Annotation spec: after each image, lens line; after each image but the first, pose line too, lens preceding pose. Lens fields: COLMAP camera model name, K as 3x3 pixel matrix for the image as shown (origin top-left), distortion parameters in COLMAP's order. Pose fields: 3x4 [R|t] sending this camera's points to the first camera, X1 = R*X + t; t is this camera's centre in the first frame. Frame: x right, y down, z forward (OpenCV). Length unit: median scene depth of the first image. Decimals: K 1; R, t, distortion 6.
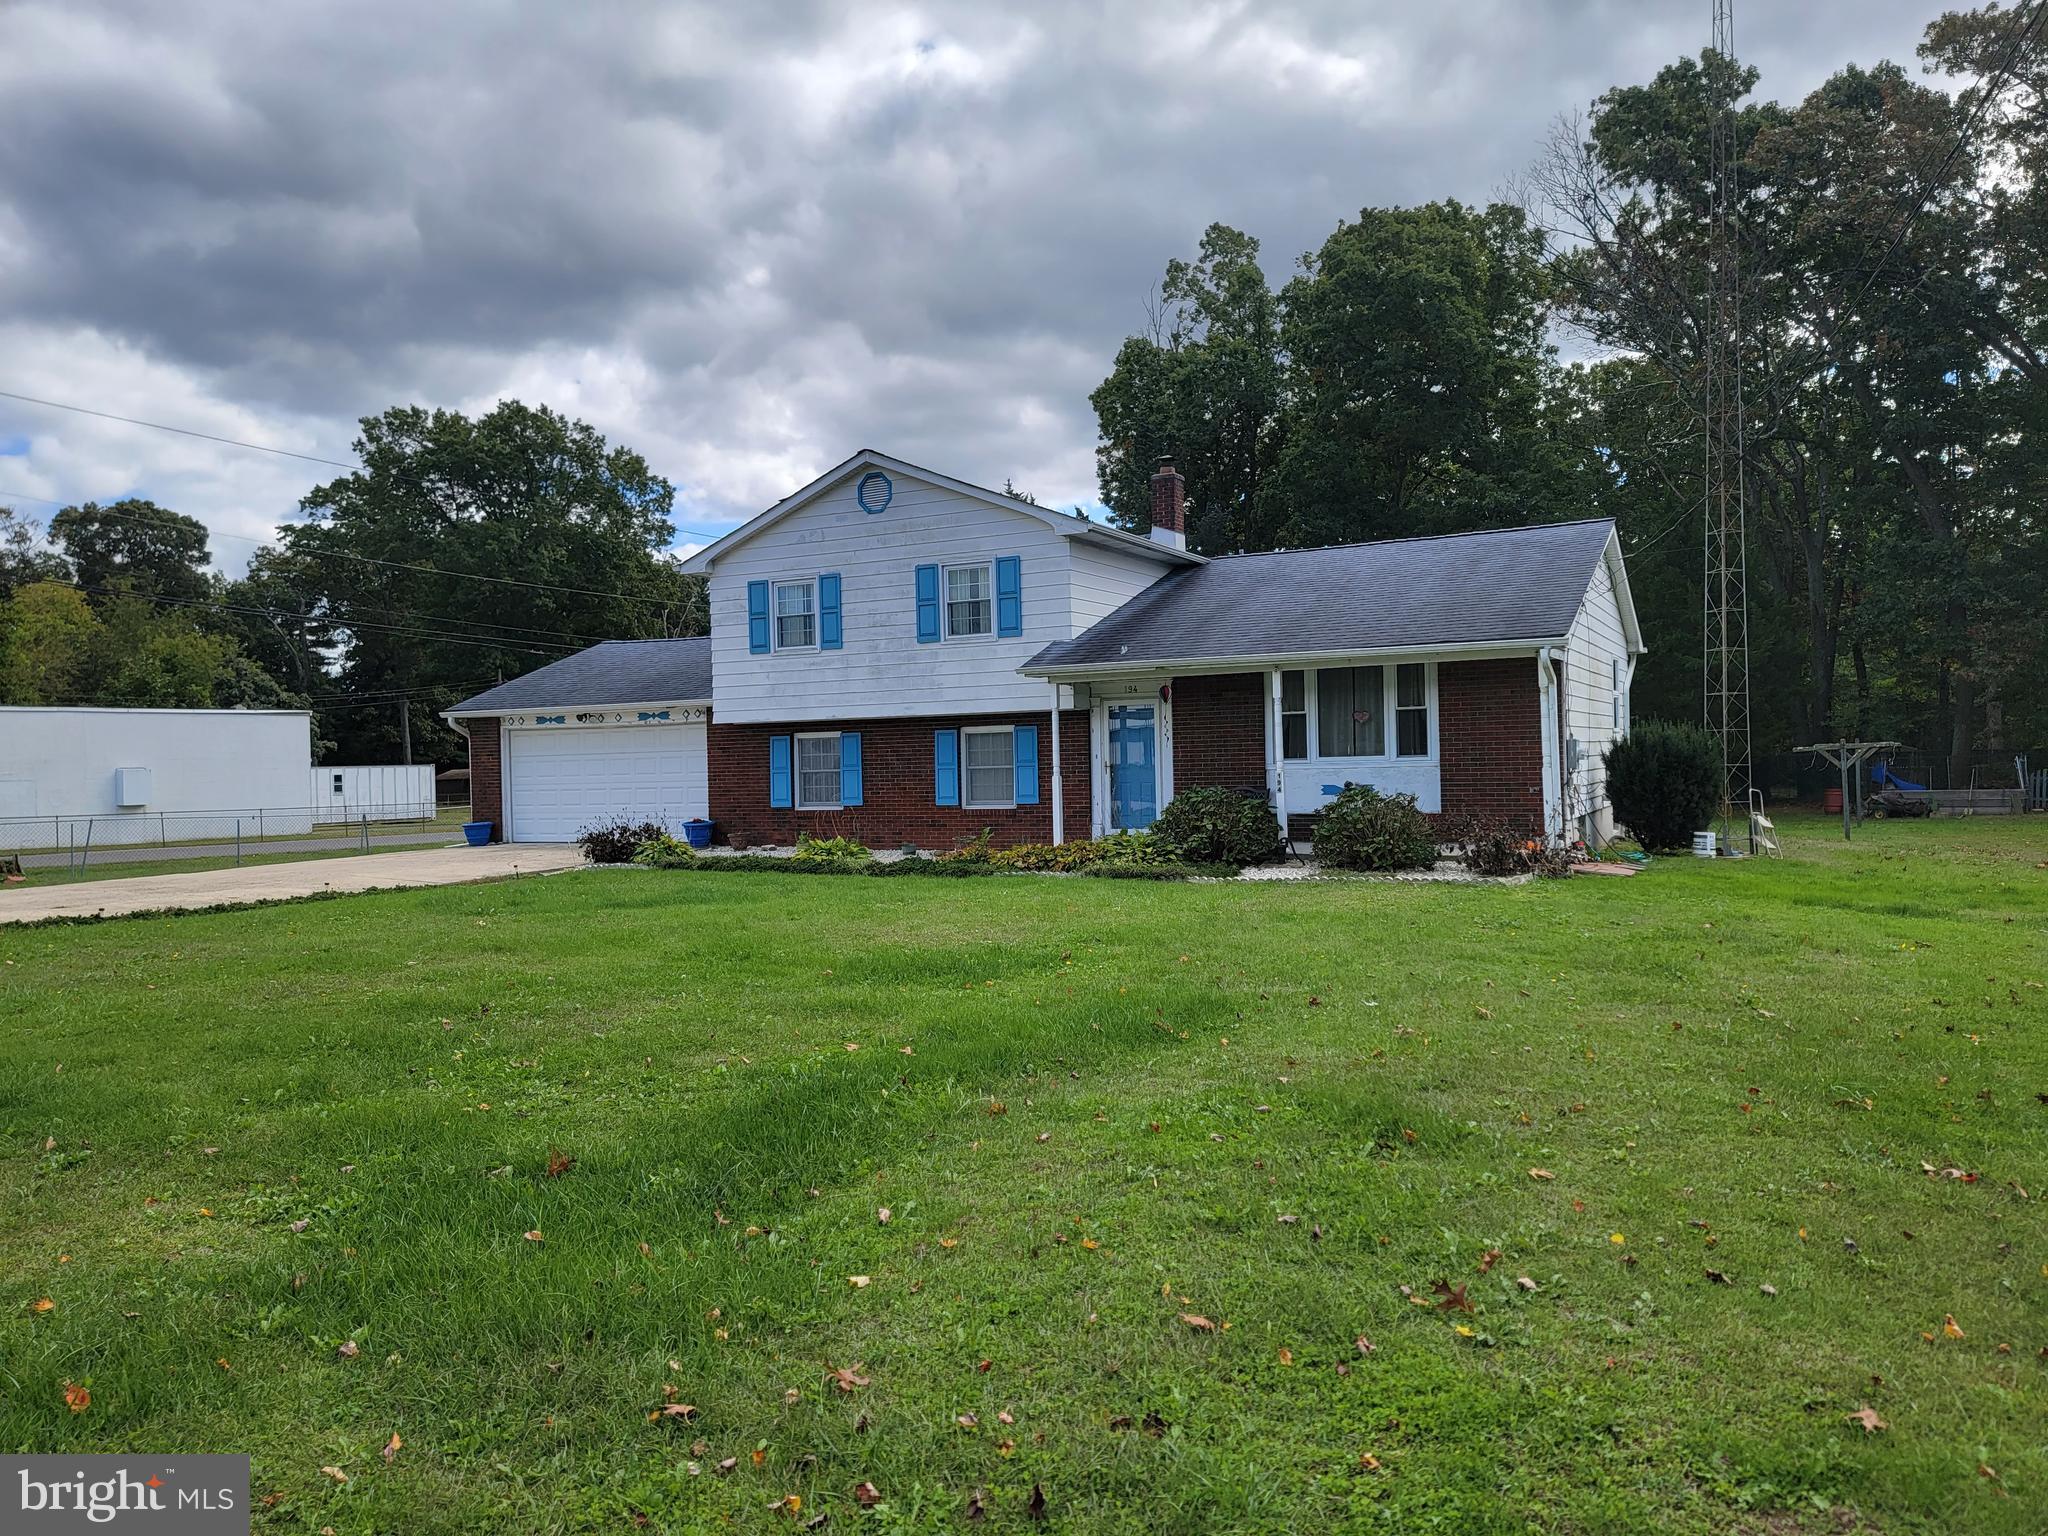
lens RADIAL K [[1425.7, 0, 1024.0], [0, 1425.7, 768.0], [0, 0, 1]] dist [0.047560, -0.000500]
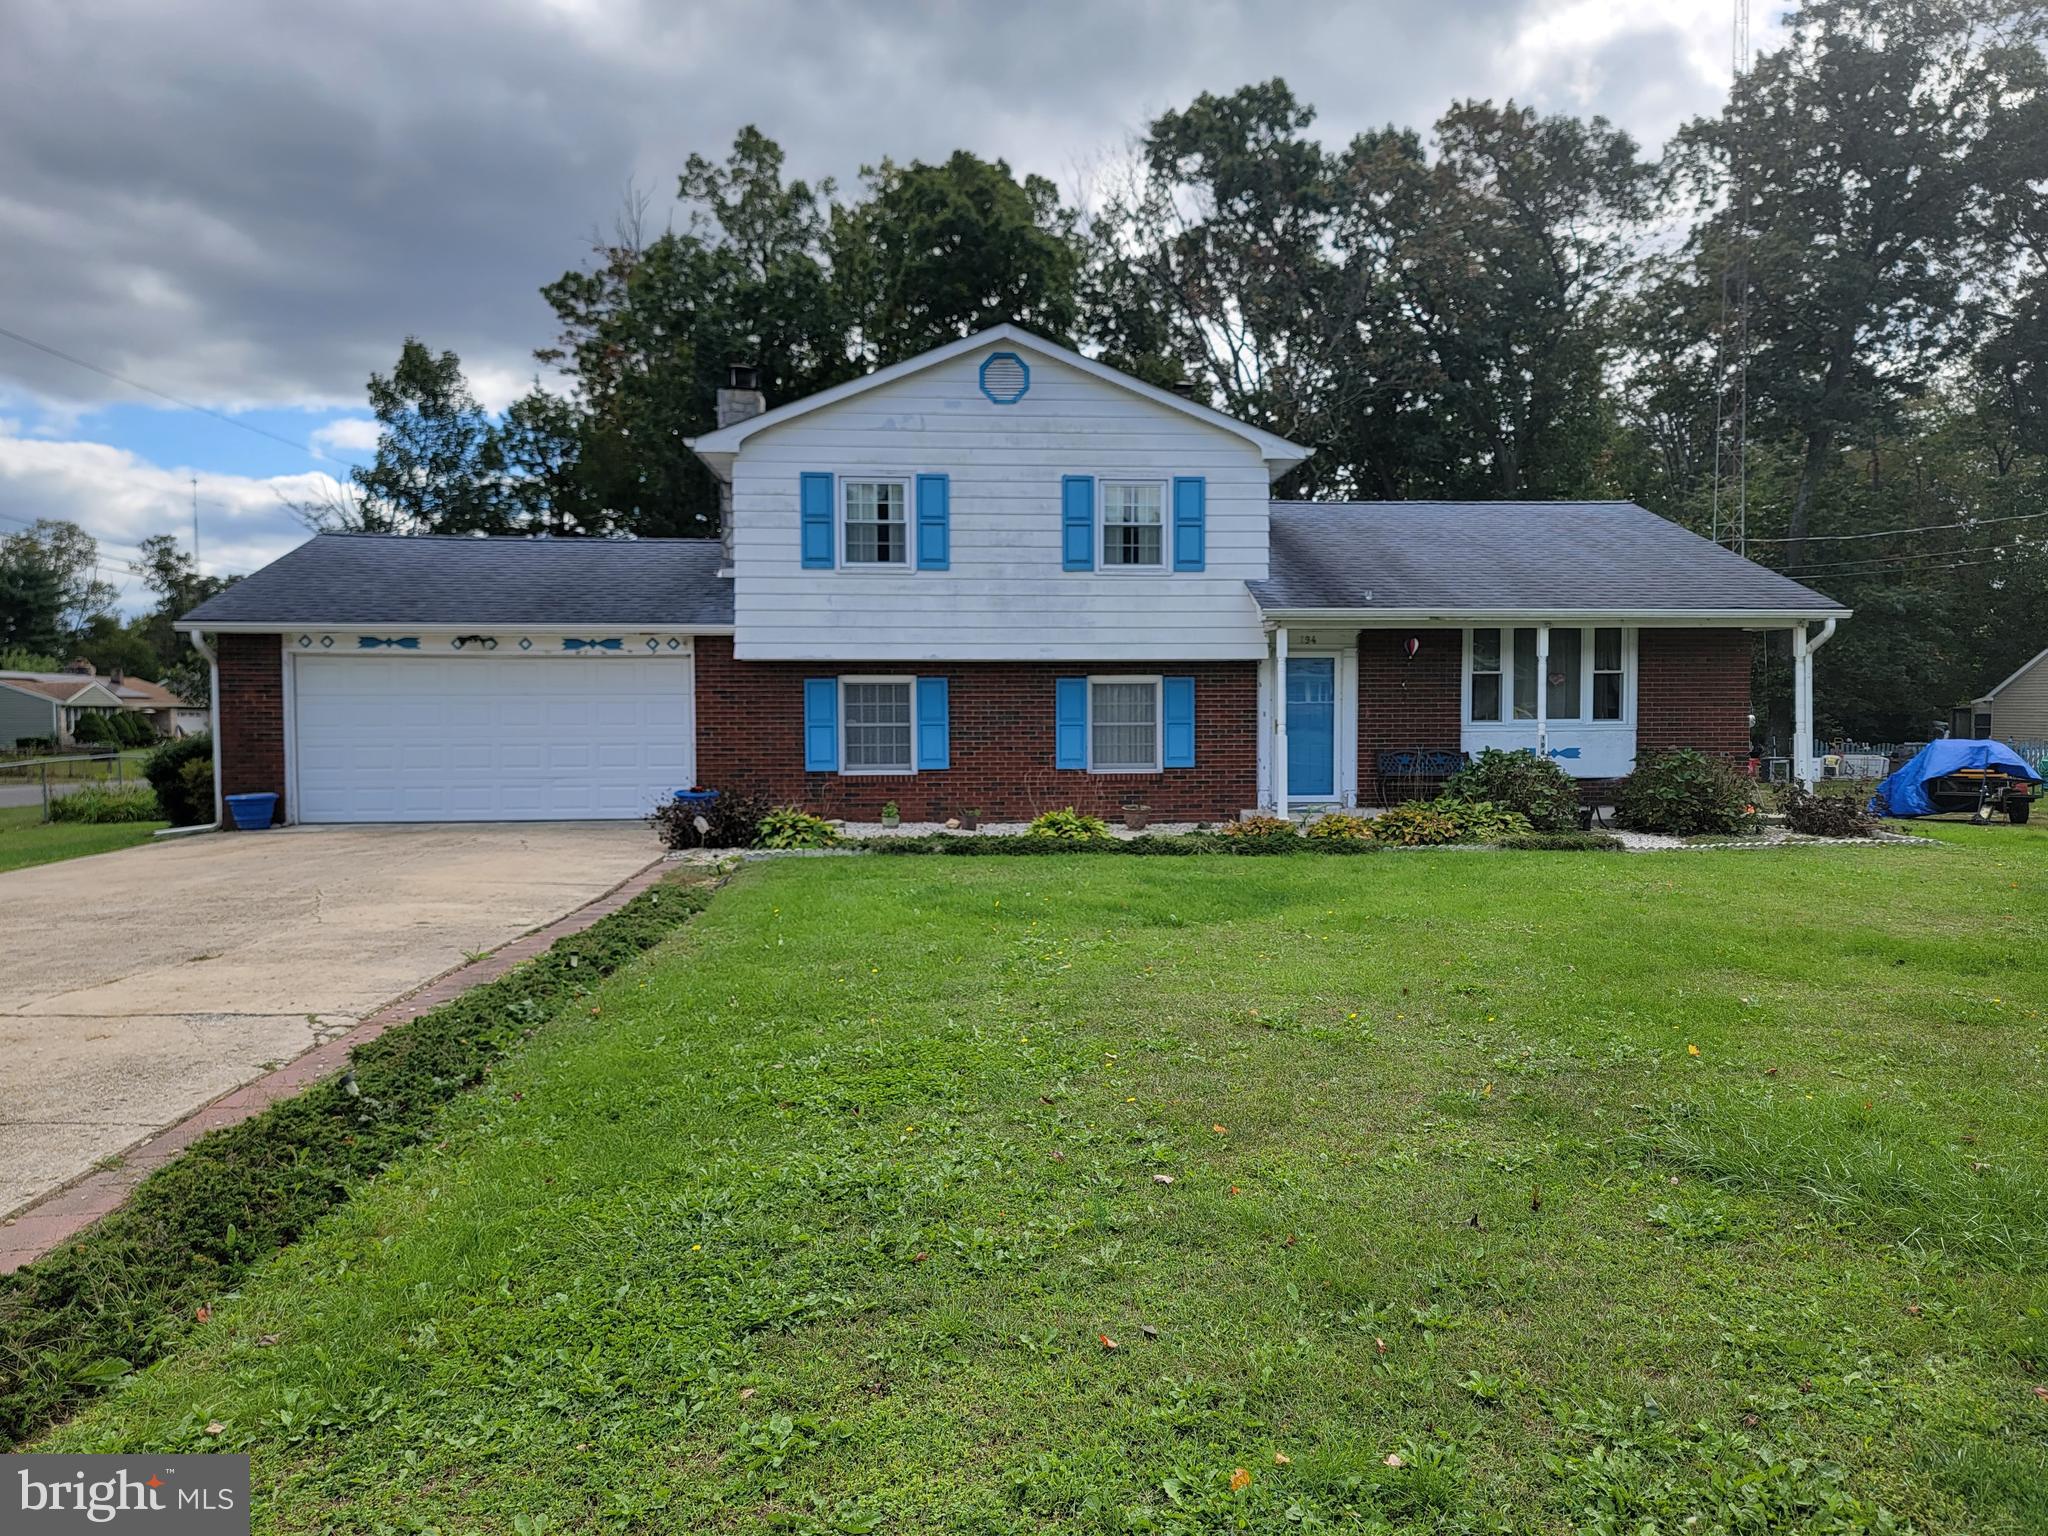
lens RADIAL K [[1463.4, 0, 1024.0], [0, 1463.4, 768.0], [0, 0, 1]] dist [0.035099, -0.003132]
pose [[0.849637, 0.002372, 0.527363, -0.513267], [-0.015220, 0.999684, 0.020024, 0.008730], [-0.527149, -0.025040, 0.849404, 0.283314]]
